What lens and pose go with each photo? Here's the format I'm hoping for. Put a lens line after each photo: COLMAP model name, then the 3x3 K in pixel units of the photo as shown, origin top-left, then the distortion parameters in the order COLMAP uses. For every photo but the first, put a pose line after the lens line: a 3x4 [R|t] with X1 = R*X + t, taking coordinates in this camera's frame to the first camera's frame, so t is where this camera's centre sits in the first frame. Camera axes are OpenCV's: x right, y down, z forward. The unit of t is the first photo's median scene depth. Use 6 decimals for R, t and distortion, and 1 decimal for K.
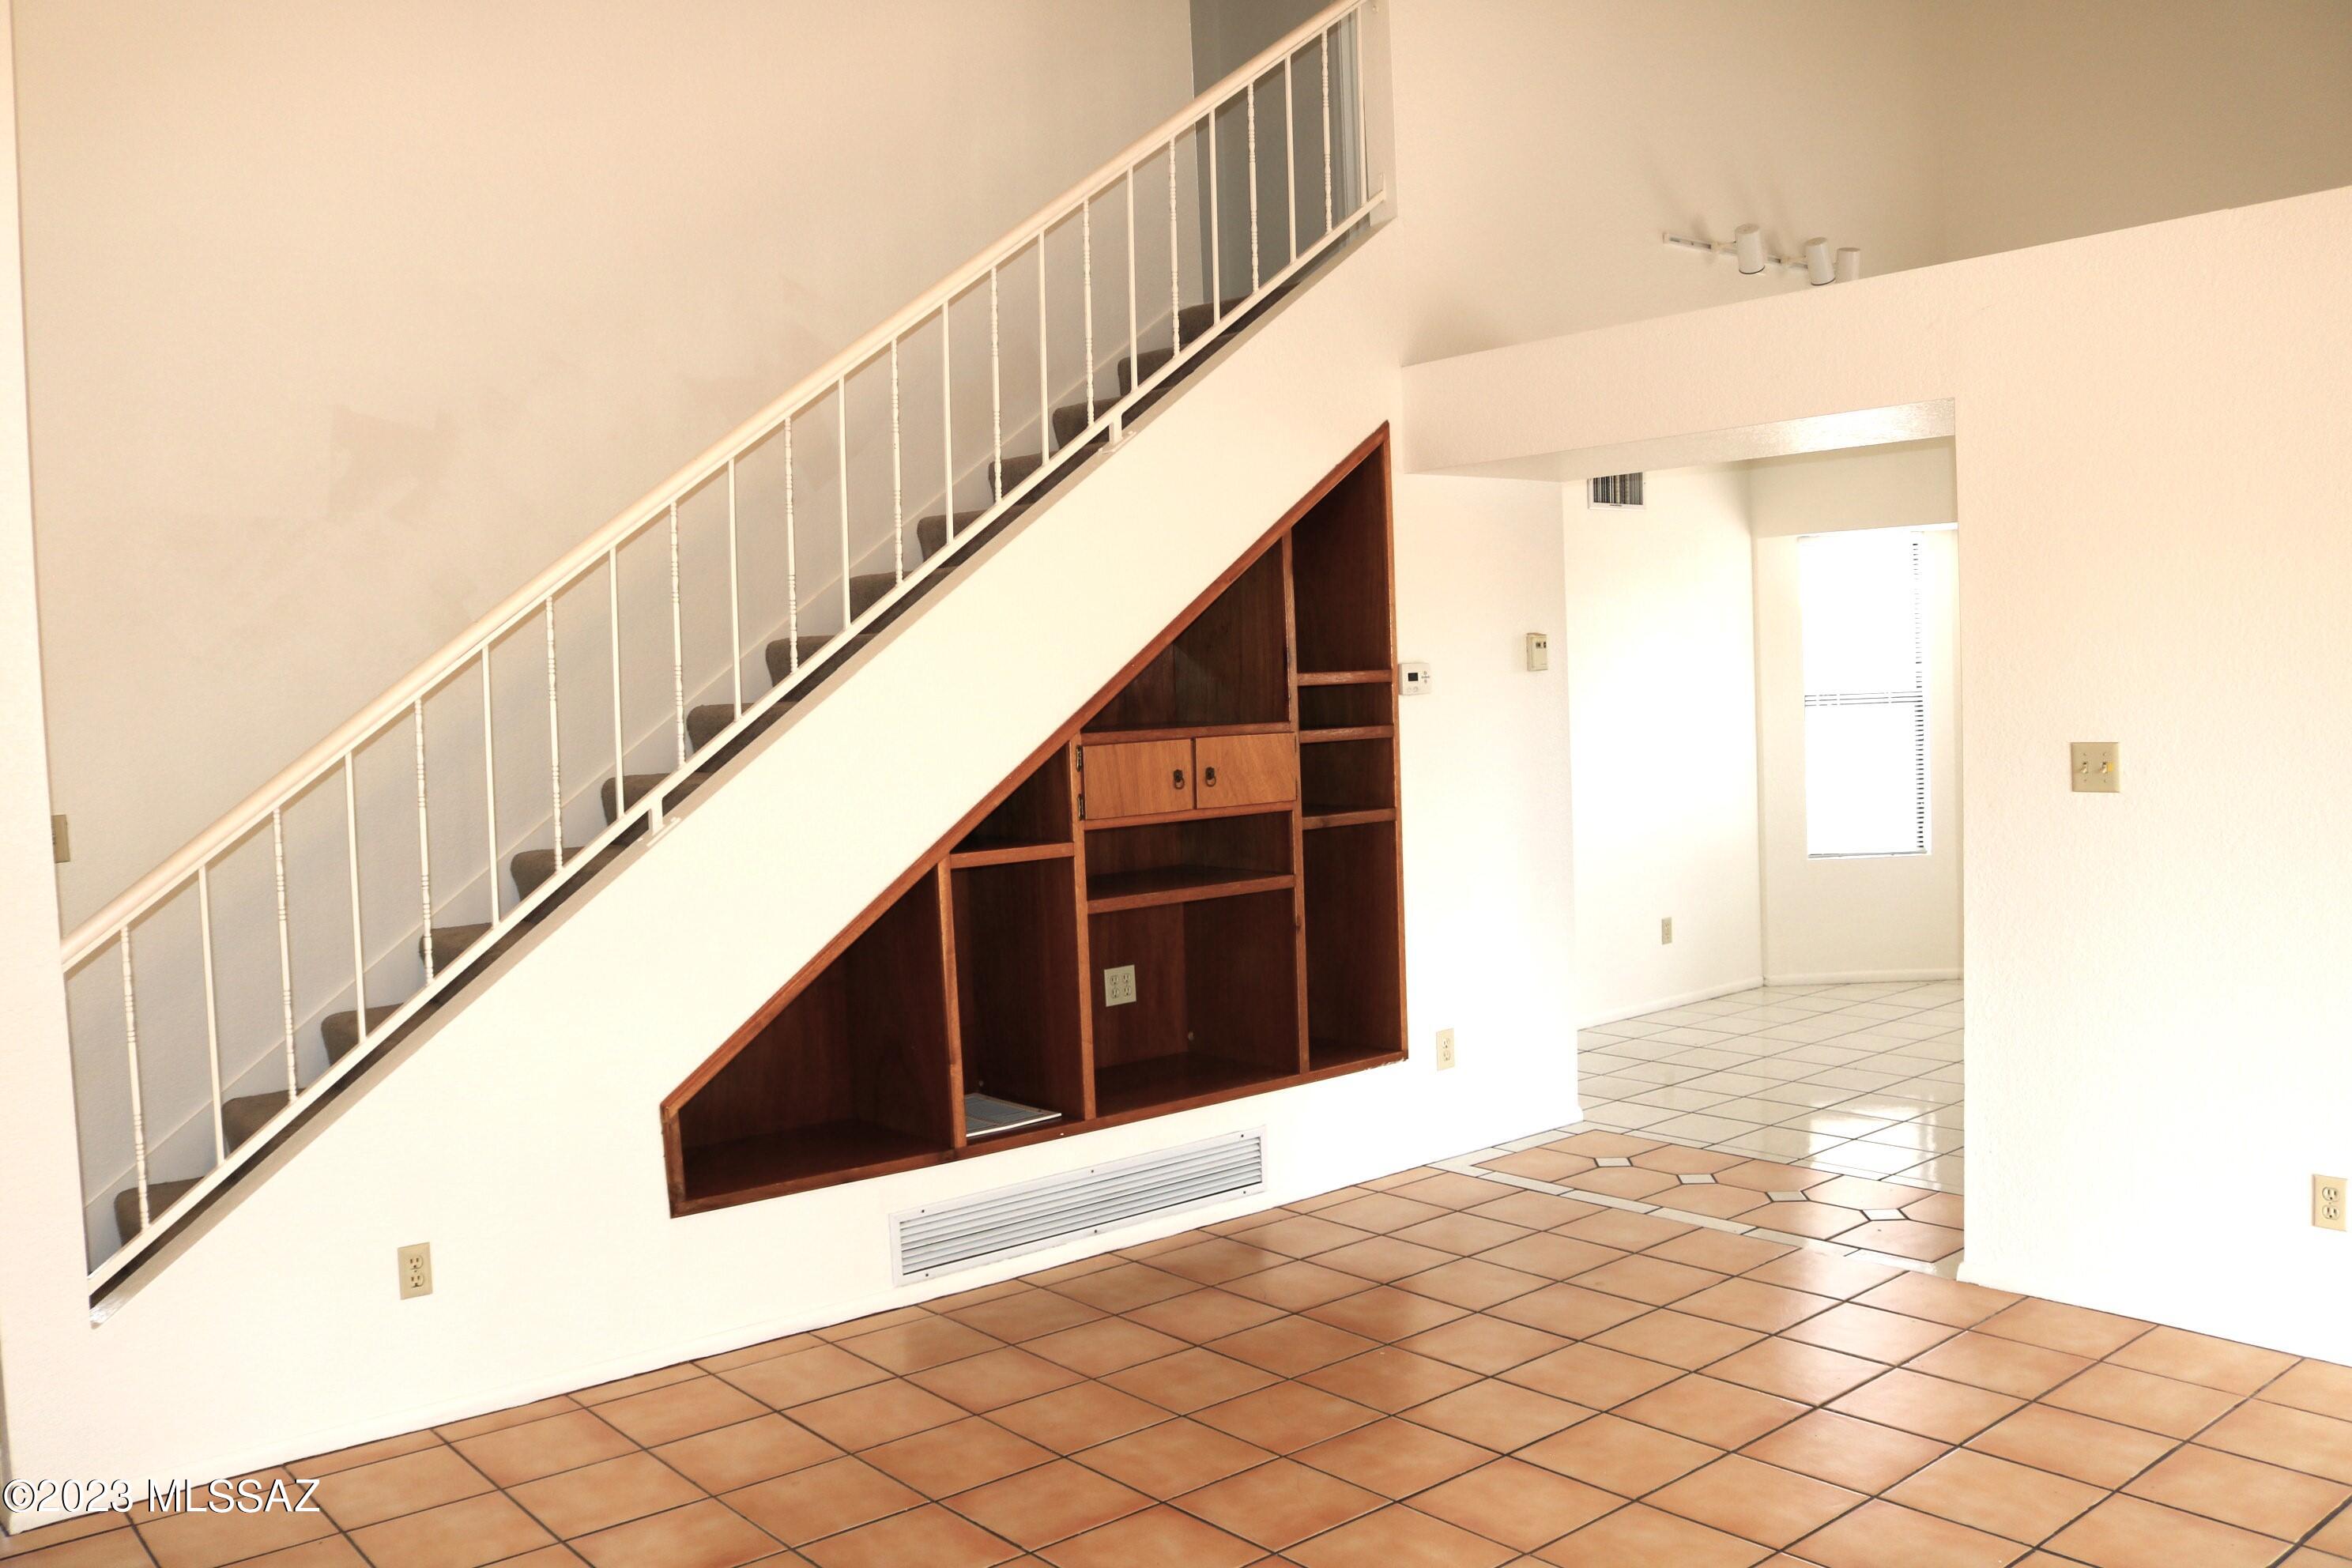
lens RADIAL K [[1943.3, 0, 1162.1], [0, 1943.3, 782.9], [0, 0, 1]] dist [-0.068381, 0.012687]
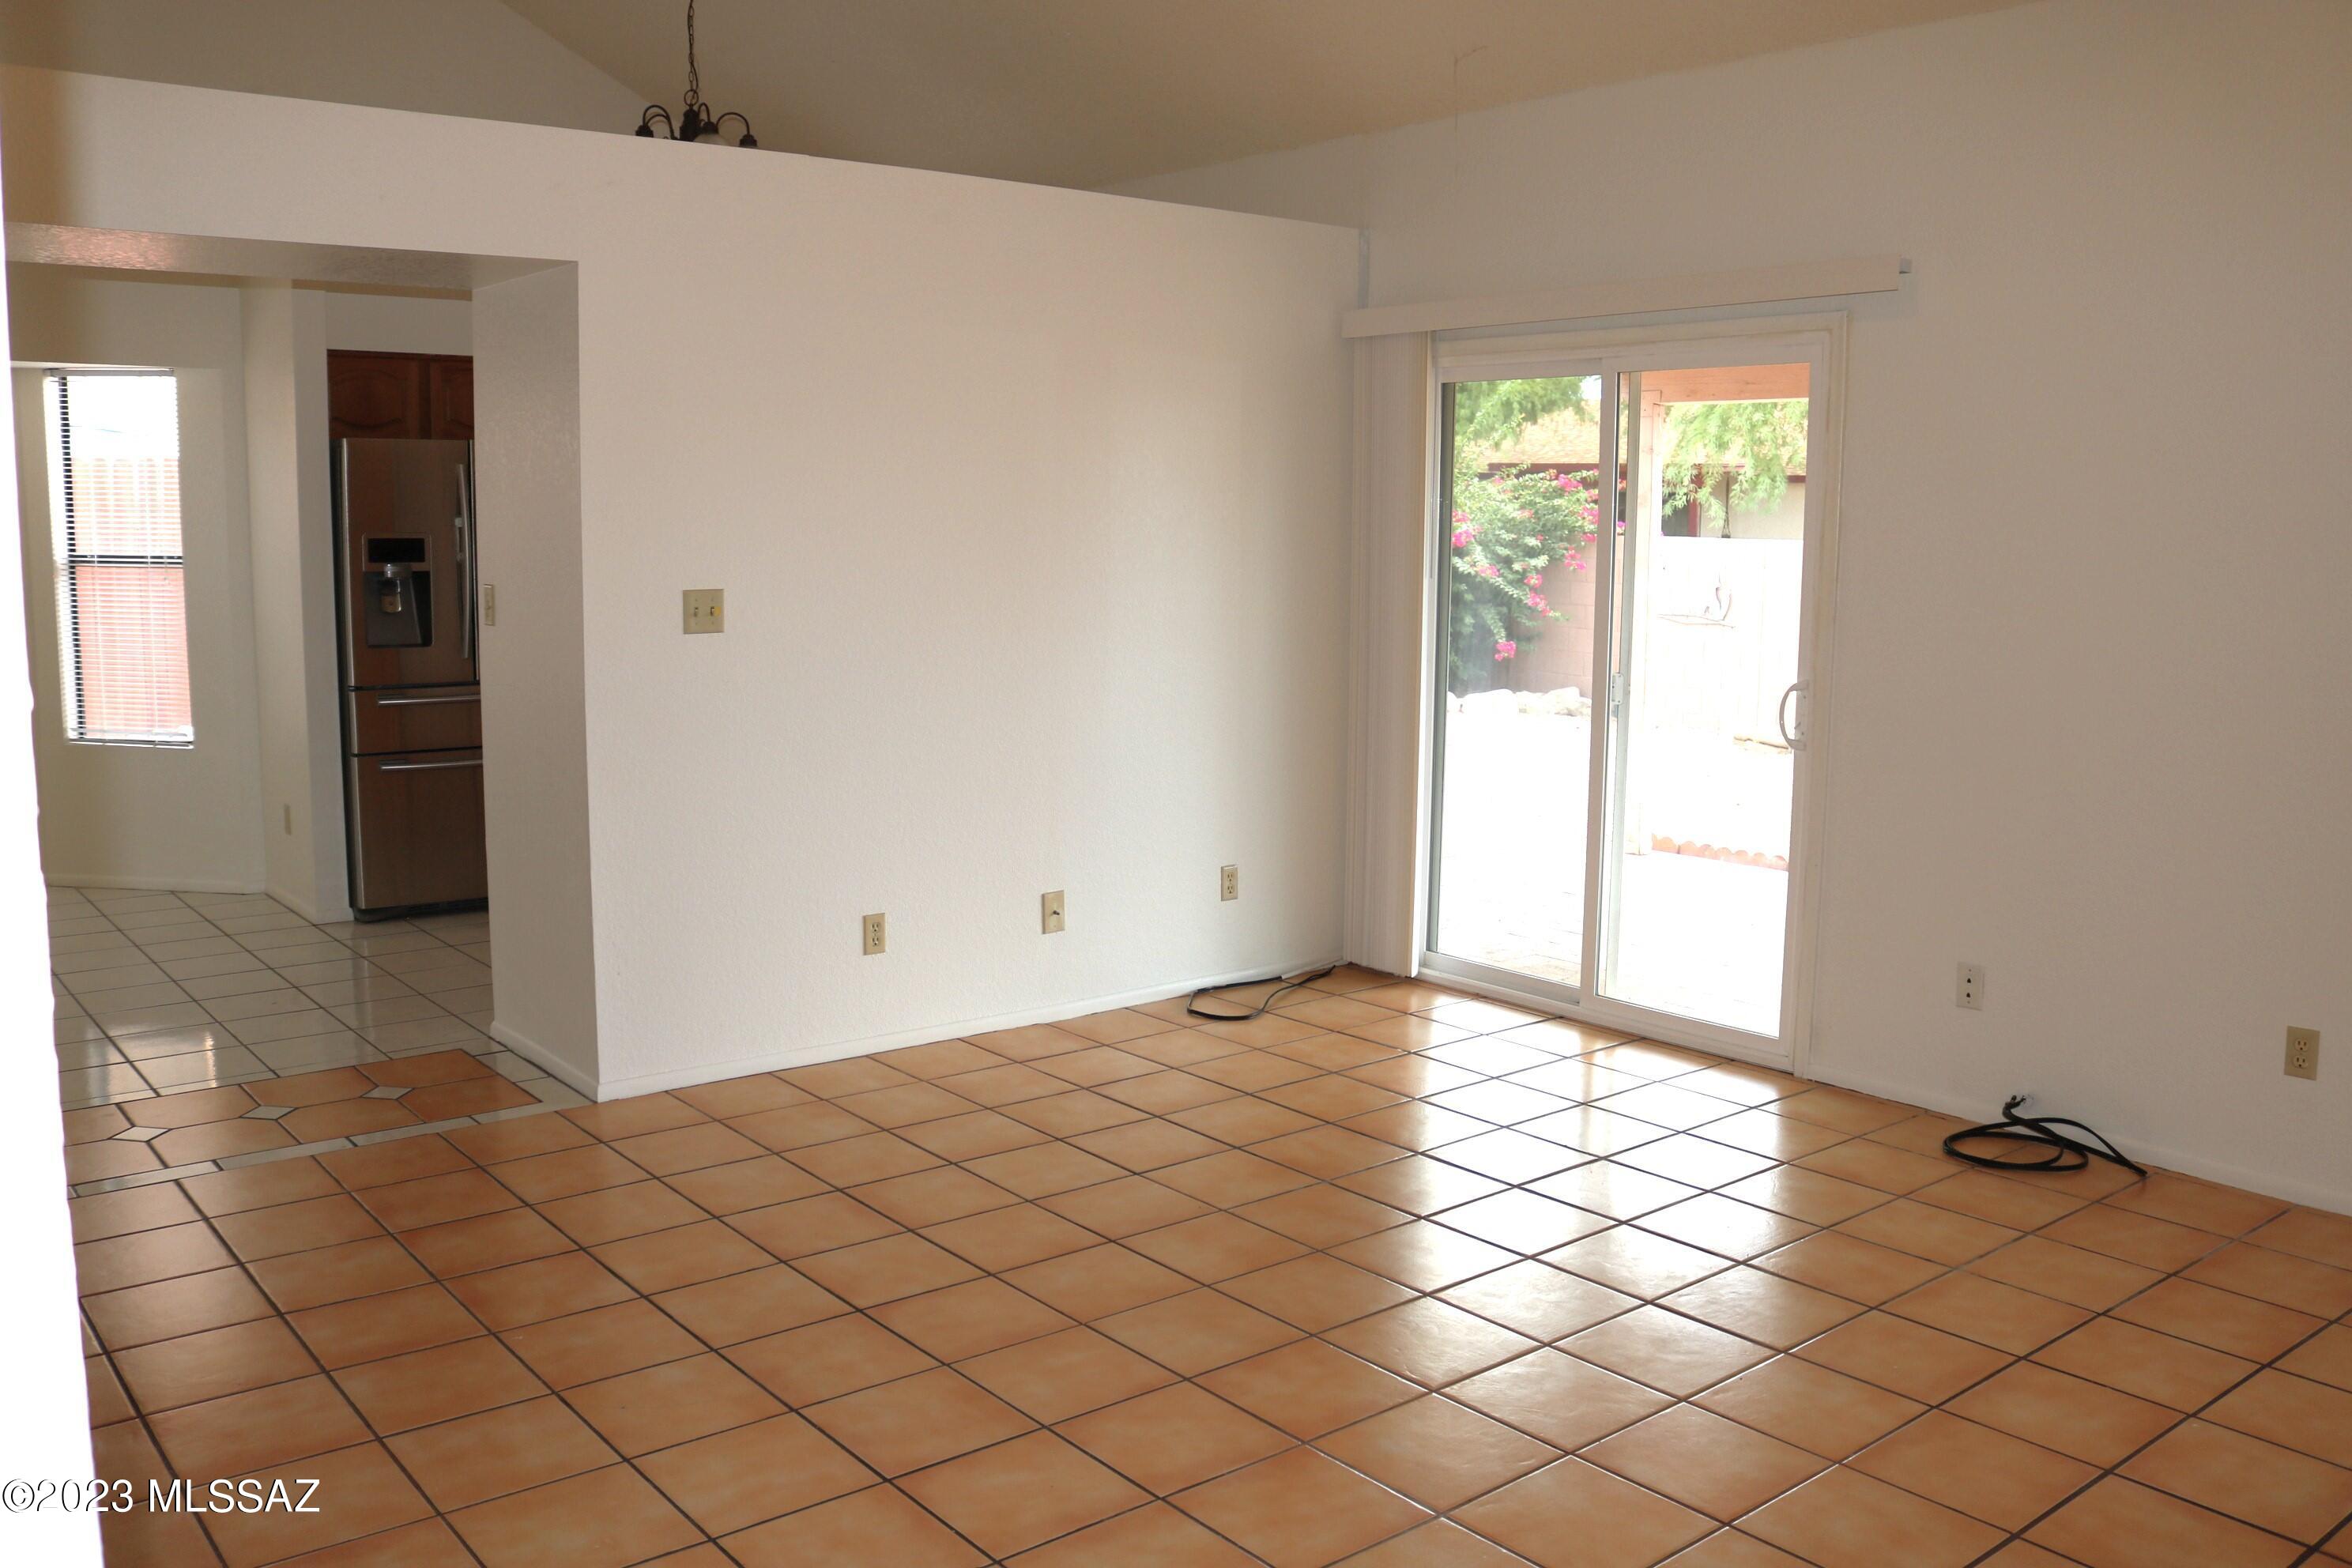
lens RADIAL K [[1943.3, 0, 1165.9], [0, 1943.3, 778.9], [0, 0, 1]] dist [-0.068381, 0.012687]
pose [[0.037715, -0.099651, 0.994307, -0.404505], [0.047964, 0.994049, 0.097806, -0.005311], [-0.998137, 0.044003, 0.042270, 0.414589]]
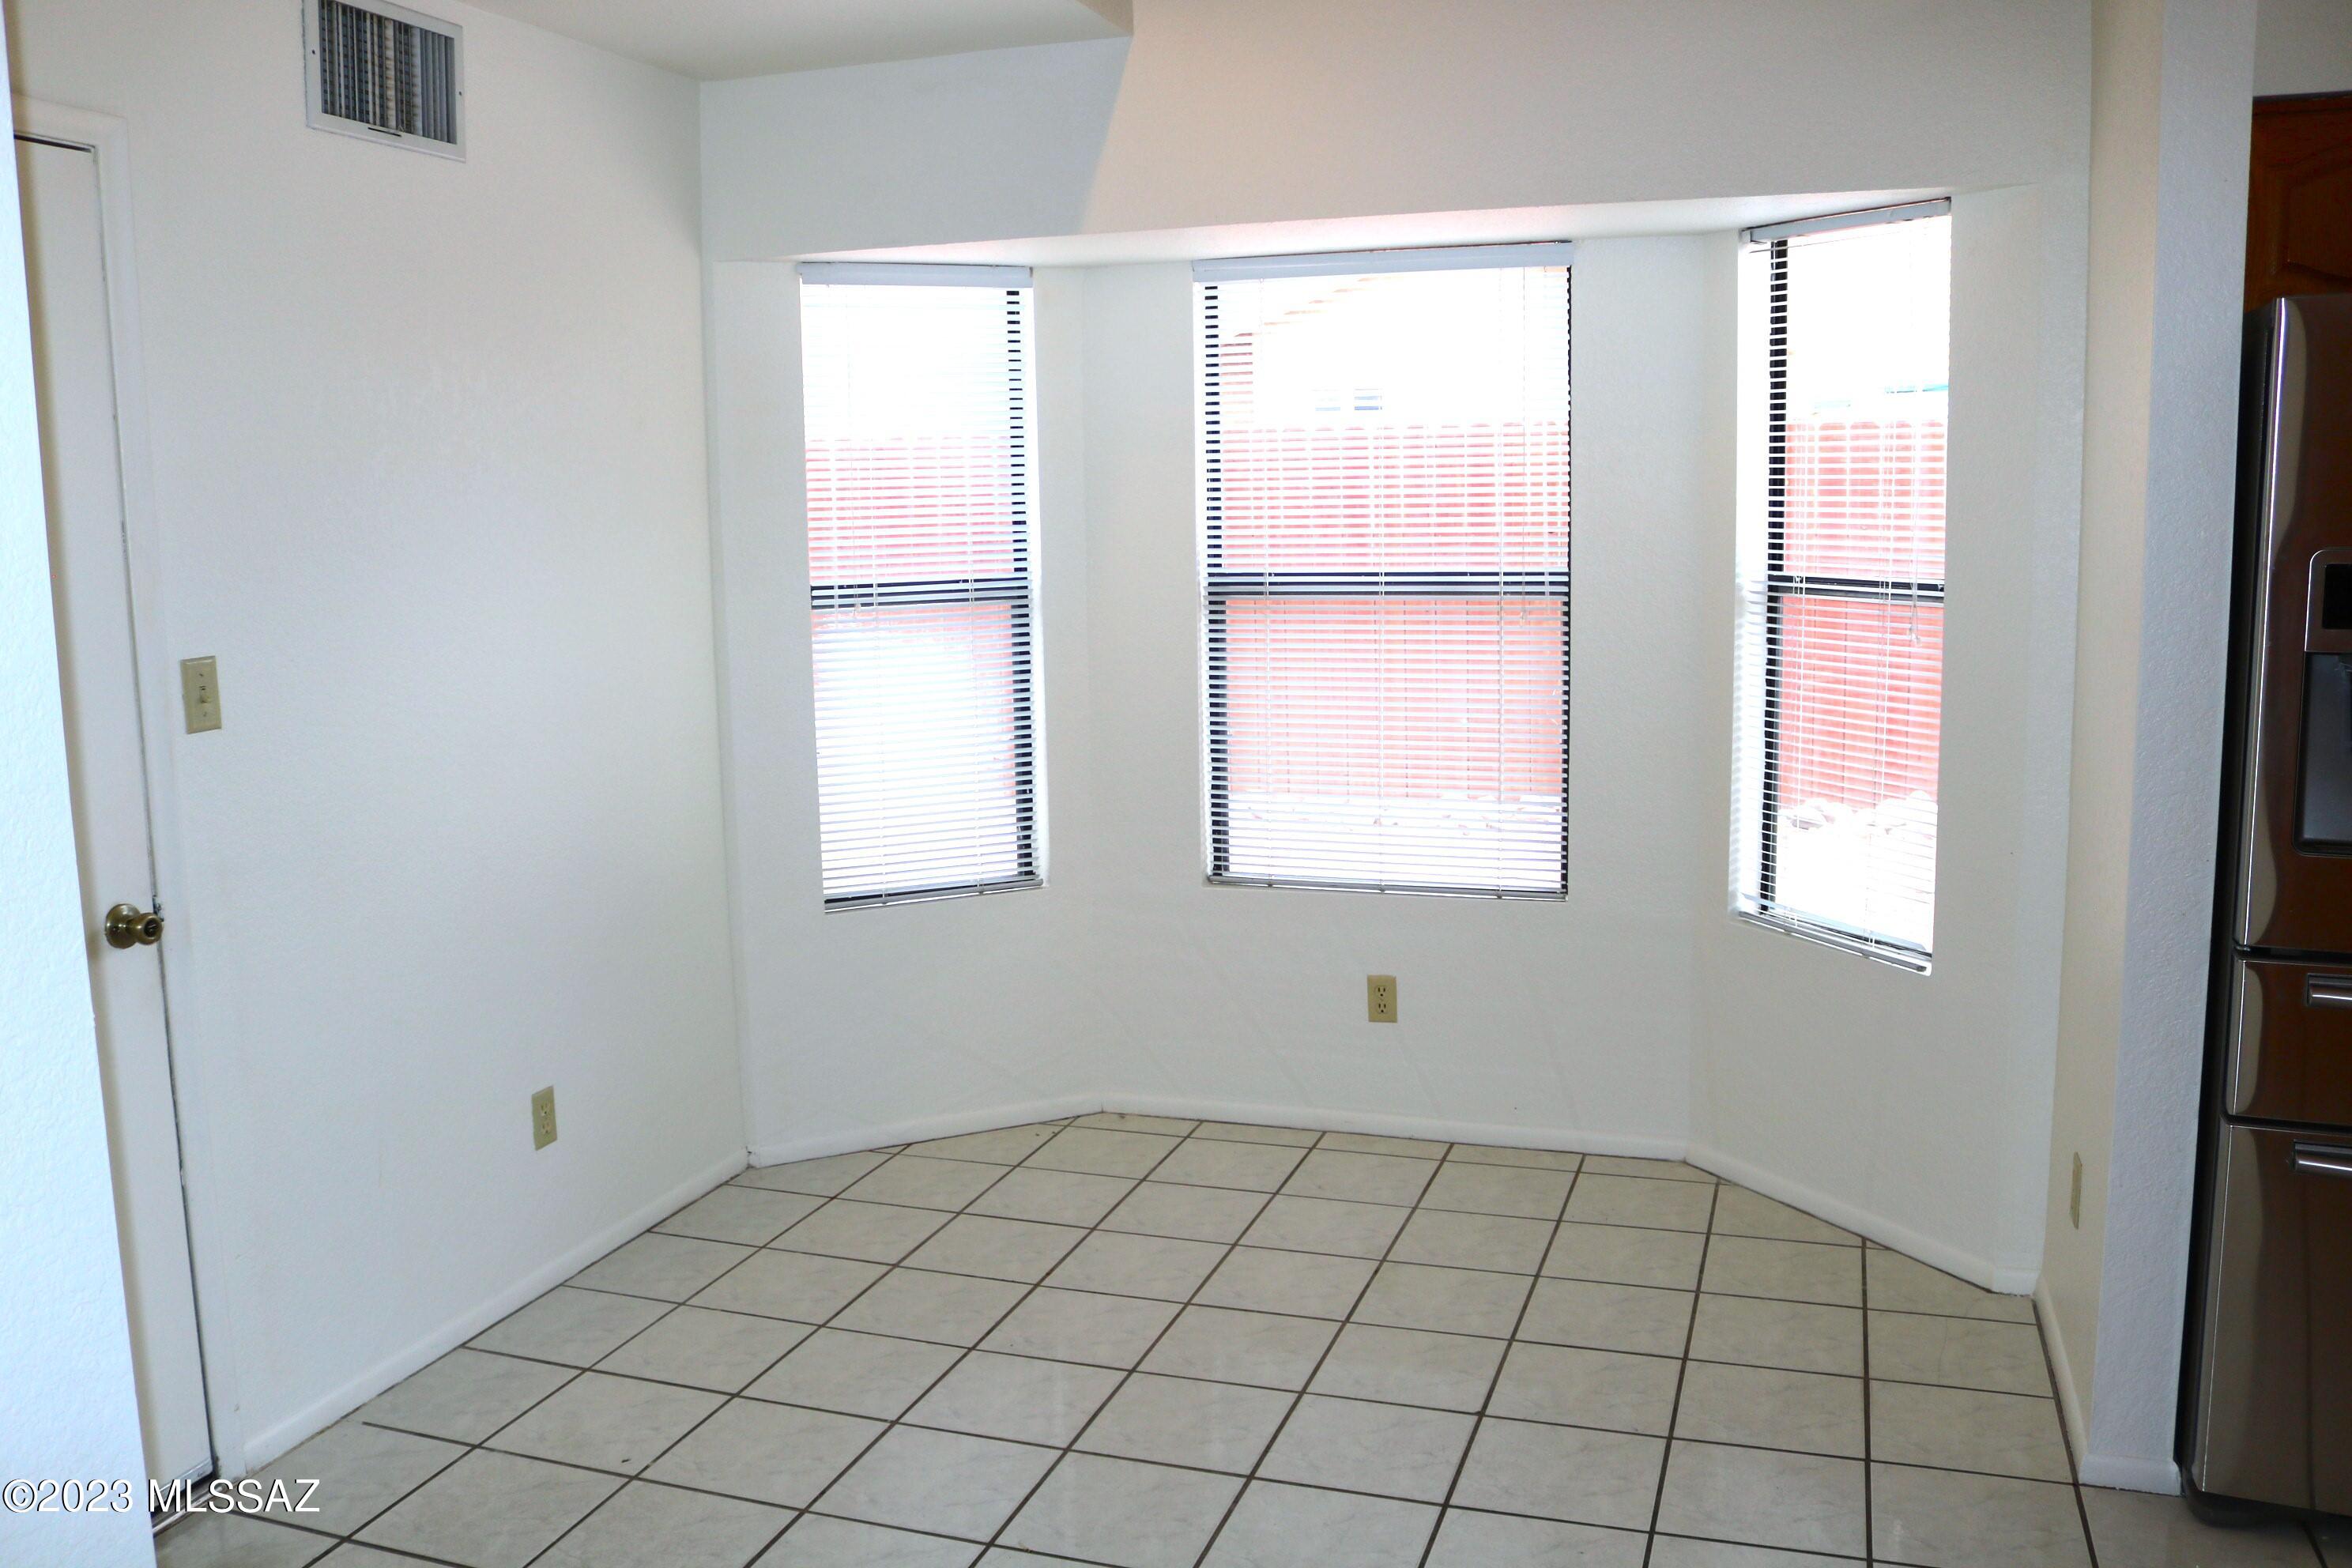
lens RADIAL K [[1943.3, 0, 1167.6], [0, 1943.3, 785.3], [0, 0, 1]] dist [-0.068381, 0.012687]
pose [[0.852616, -0.049984, 0.520142, 0.188186], [0.014110, 0.997254, 0.072705, -0.037281], [-0.522347, -0.054650, 0.850980, 0.664107]]
